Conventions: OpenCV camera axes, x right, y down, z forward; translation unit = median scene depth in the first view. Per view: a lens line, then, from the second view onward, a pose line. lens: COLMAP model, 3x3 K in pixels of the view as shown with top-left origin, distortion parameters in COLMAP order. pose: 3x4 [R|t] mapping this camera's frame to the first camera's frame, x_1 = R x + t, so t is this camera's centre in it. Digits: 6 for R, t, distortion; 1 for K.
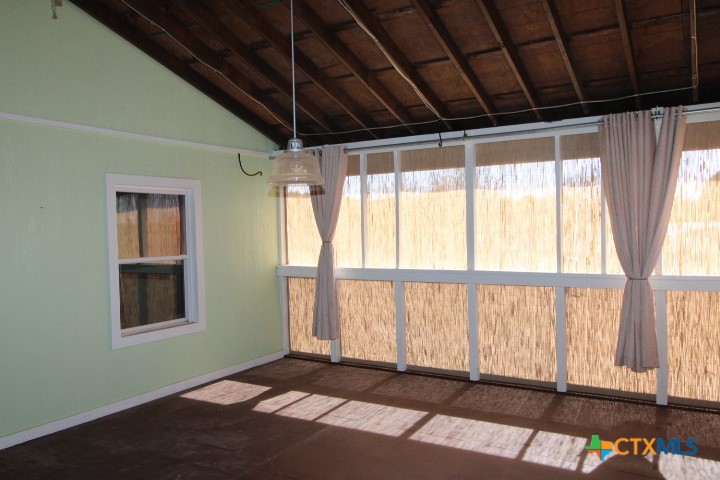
lens RADIAL K [[562.6, 0, 363.3], [0, 562.6, 241.4], [0, 0, 1]] dist [0.001723, -0.003367]
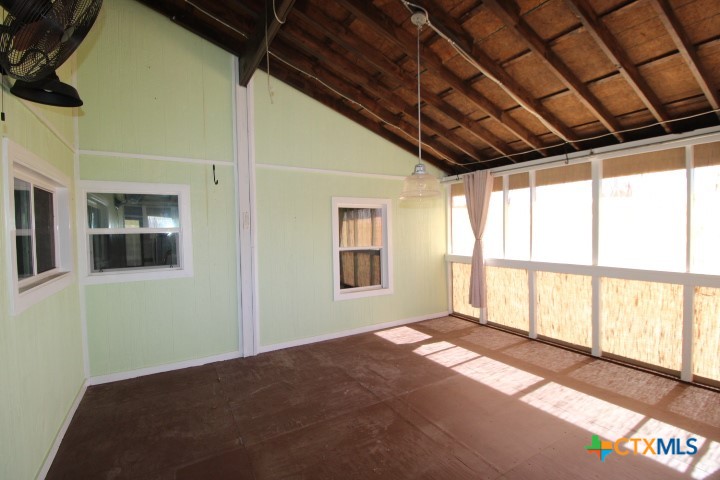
lens RADIAL K [[331.3, 0, 363.1], [0, 331.3, 240.3], [0, 0, 1]] dist [-0.011327, -0.007626]
pose [[0.882786, 0.020154, -0.469343, 0.094915], [-0.013478, 0.999755, 0.017580, -0.008640], [0.469582, -0.009194, 0.882841, 0.166816]]
